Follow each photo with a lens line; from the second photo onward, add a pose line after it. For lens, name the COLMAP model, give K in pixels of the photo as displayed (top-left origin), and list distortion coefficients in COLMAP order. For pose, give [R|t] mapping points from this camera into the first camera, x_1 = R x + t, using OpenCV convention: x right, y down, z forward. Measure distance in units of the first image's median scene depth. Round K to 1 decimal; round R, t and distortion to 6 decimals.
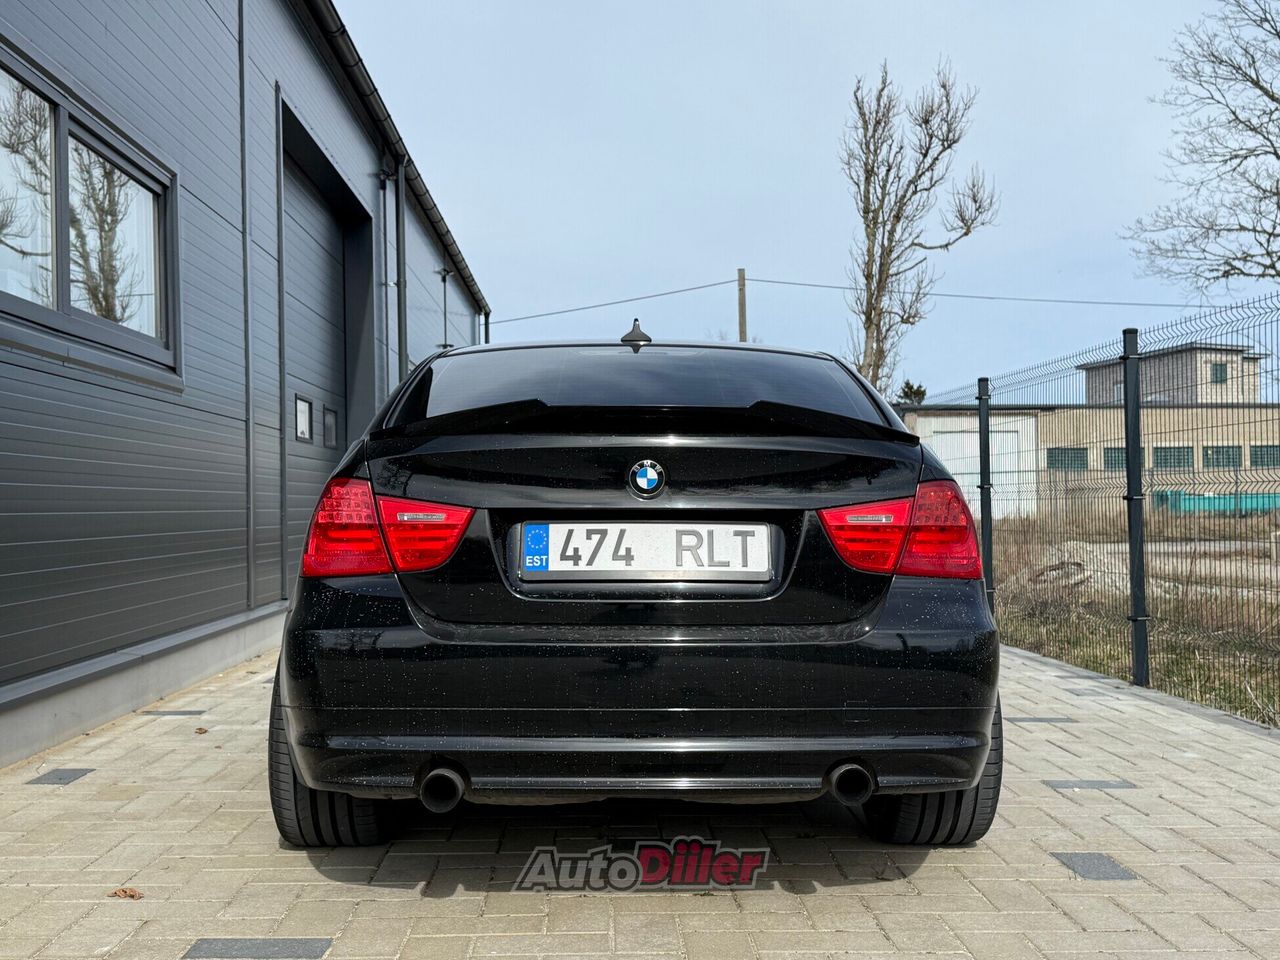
lens RADIAL K [[1497.3, 0, 585.0], [0, 1497.3, 479.3], [0, 0, 1]] dist [0.009847, 0.002772]
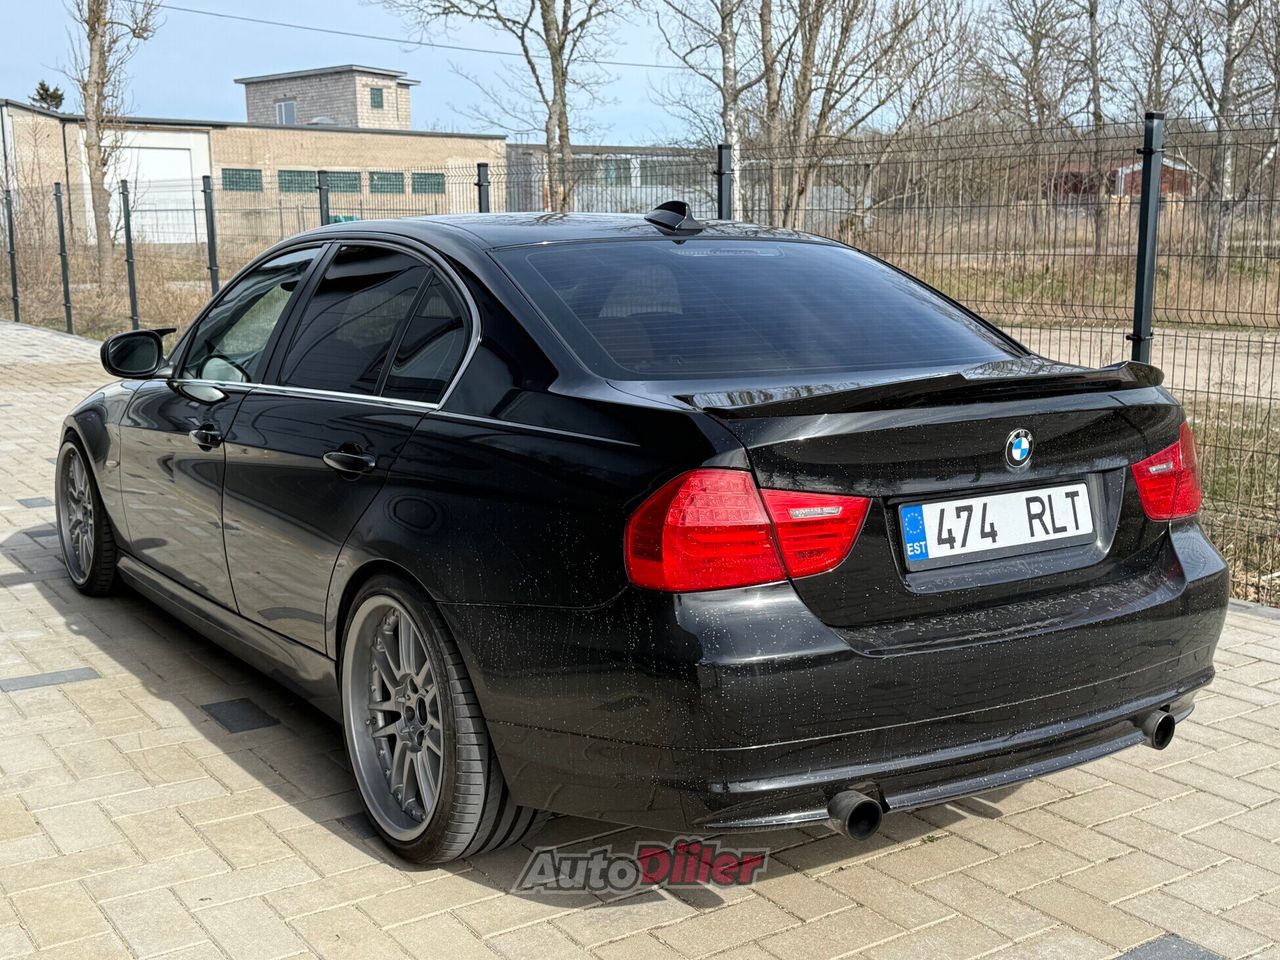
lens RADIAL K [[1482.9, 0, 640.0], [0, 1482.9, 480.0], [0, 0, 1]] dist [0.227436, -0.462420]
pose [[0.820490, -0.093826, 0.563908, -0.663739], [-0.015559, 0.982408, 0.186096, -0.147975], [-0.571449, -0.161464, 0.804597, 0.383455]]
